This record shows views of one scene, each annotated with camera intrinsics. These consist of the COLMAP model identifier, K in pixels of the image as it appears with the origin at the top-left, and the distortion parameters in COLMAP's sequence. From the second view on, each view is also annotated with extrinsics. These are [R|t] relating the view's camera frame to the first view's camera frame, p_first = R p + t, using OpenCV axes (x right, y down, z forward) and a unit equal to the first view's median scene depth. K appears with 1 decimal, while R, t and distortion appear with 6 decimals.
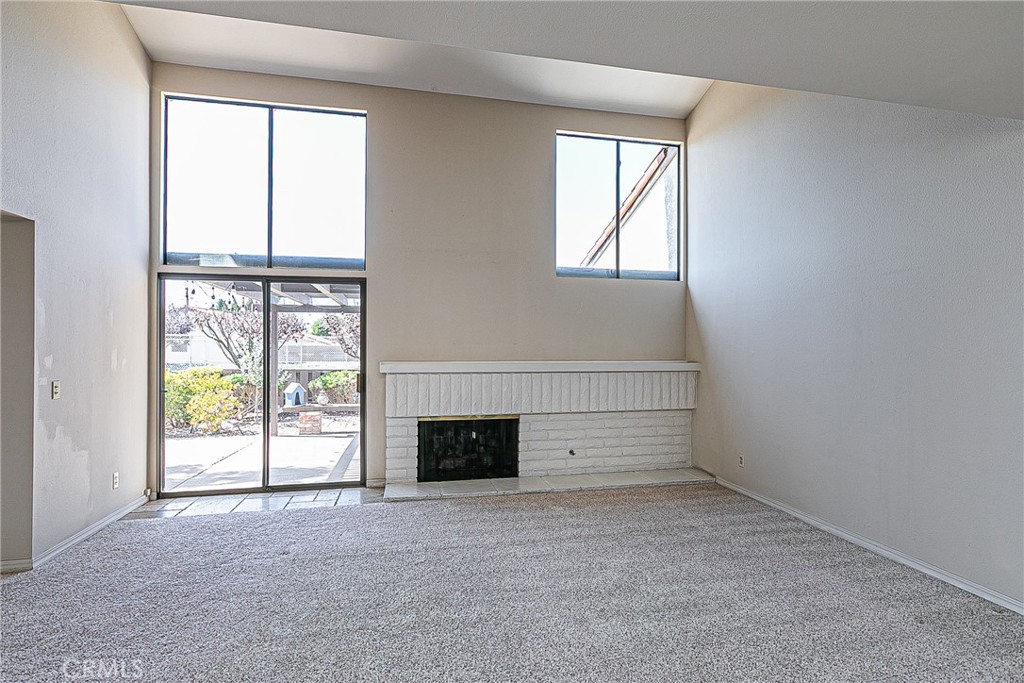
lens RADIAL K [[487.9, 0, 515.5], [0, 487.9, 346.6], [0, 0, 1]] dist [-0.000433, -0.000127]
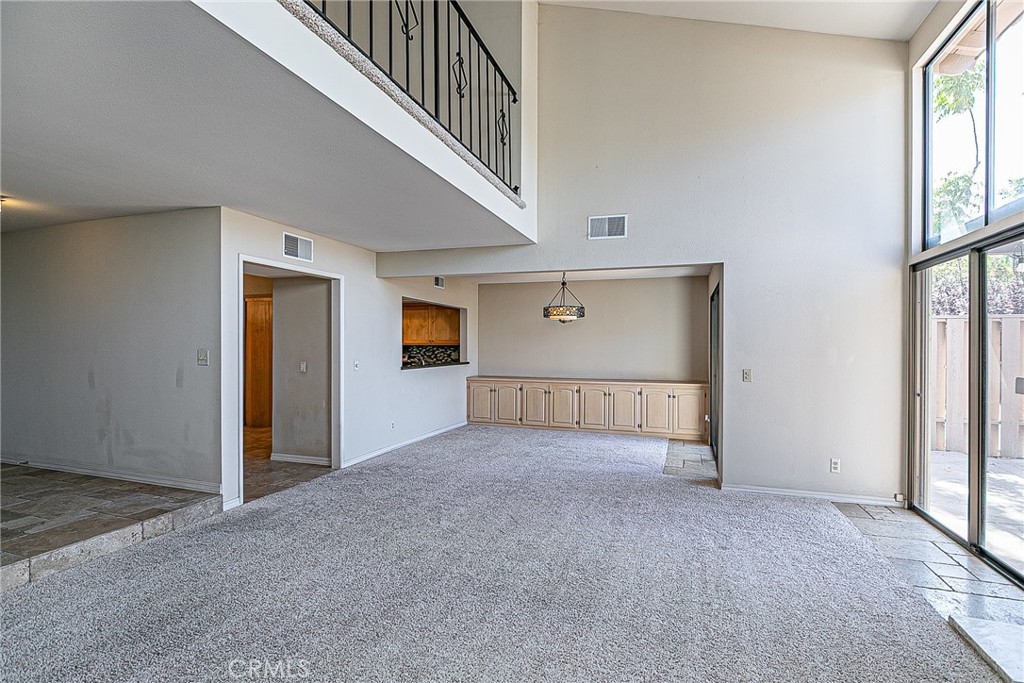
lens RADIAL K [[487.9, 0, 515.5], [0, 487.9, 346.6], [0, 0, 1]] dist [-0.000433, -0.000127]
pose [[-0.508770, -0.003012, -0.860897, 0.419277], [-0.004870, 0.999988, -0.000620, 0.006103], [0.860889, 0.003877, -0.508778, 0.774407]]
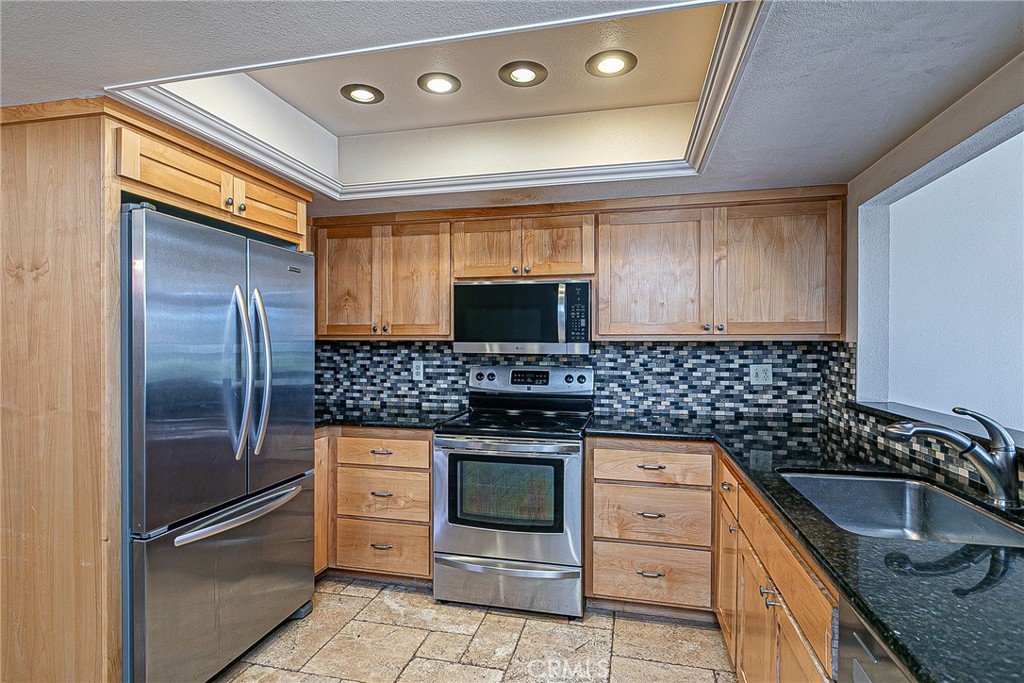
lens RADIAL K [[512.5, 0, 513.1], [0, 512.5, 345.6], [0, 0, 1]] dist [-0.000015, 0.000236]
pose [[-0.422699, -0.000510, -0.906270, -0.410364], [-0.002985, 0.999995, 0.000830, 0.005974], [0.906265, 0.003056, -0.422698, -0.405966]]
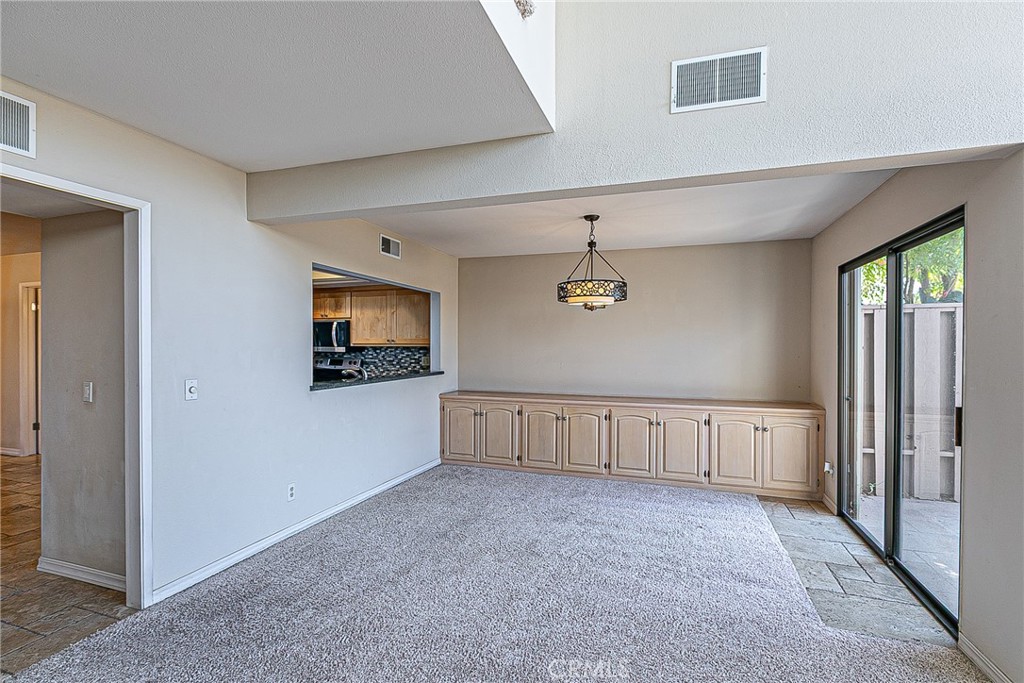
lens RADIAL K [[476.7, 0, 513.2], [0, 476.7, 347.1], [0, 0, 1]] dist [-0.006795, -0.000155]
pose [[-0.509859, -0.000498, -0.860258, -0.099087], [-0.004089, 0.999990, 0.001844, -0.000949], [0.860248, 0.004458, -0.509856, 0.473981]]
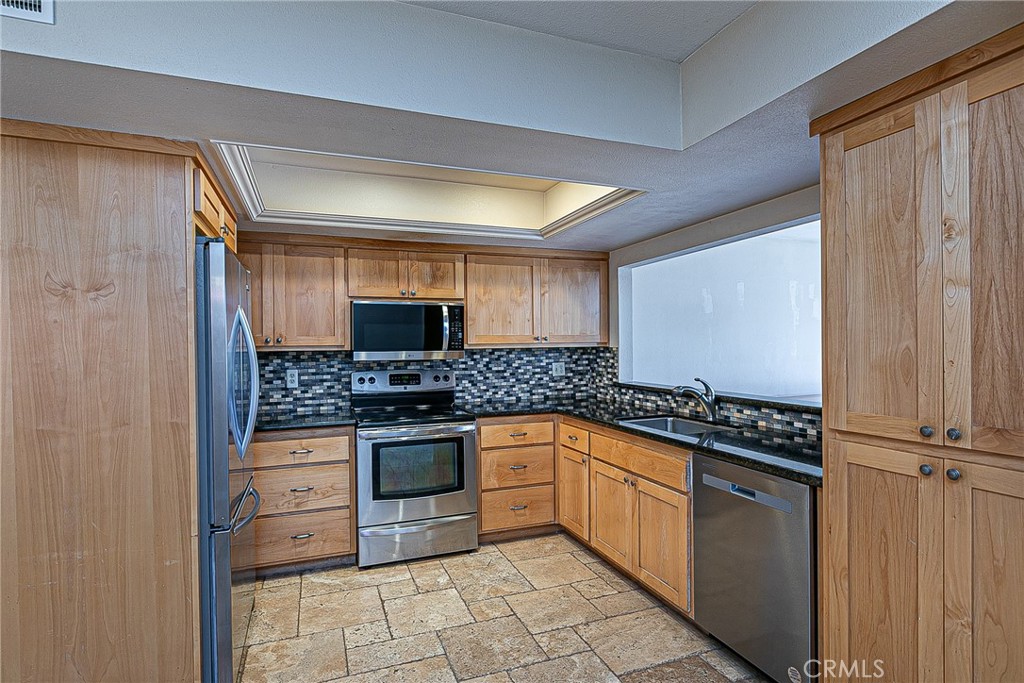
lens RADIAL K [[520.5, 0, 513.3], [0, 520.5, 346.5], [0, 0, 1]] dist [0.000798, 0.000092]
pose [[0.158440, -0.002222, -0.987366, -0.176555], [0.013589, 0.999908, -0.000069, -0.001894], [0.987275, -0.013407, 0.158456, -0.626938]]
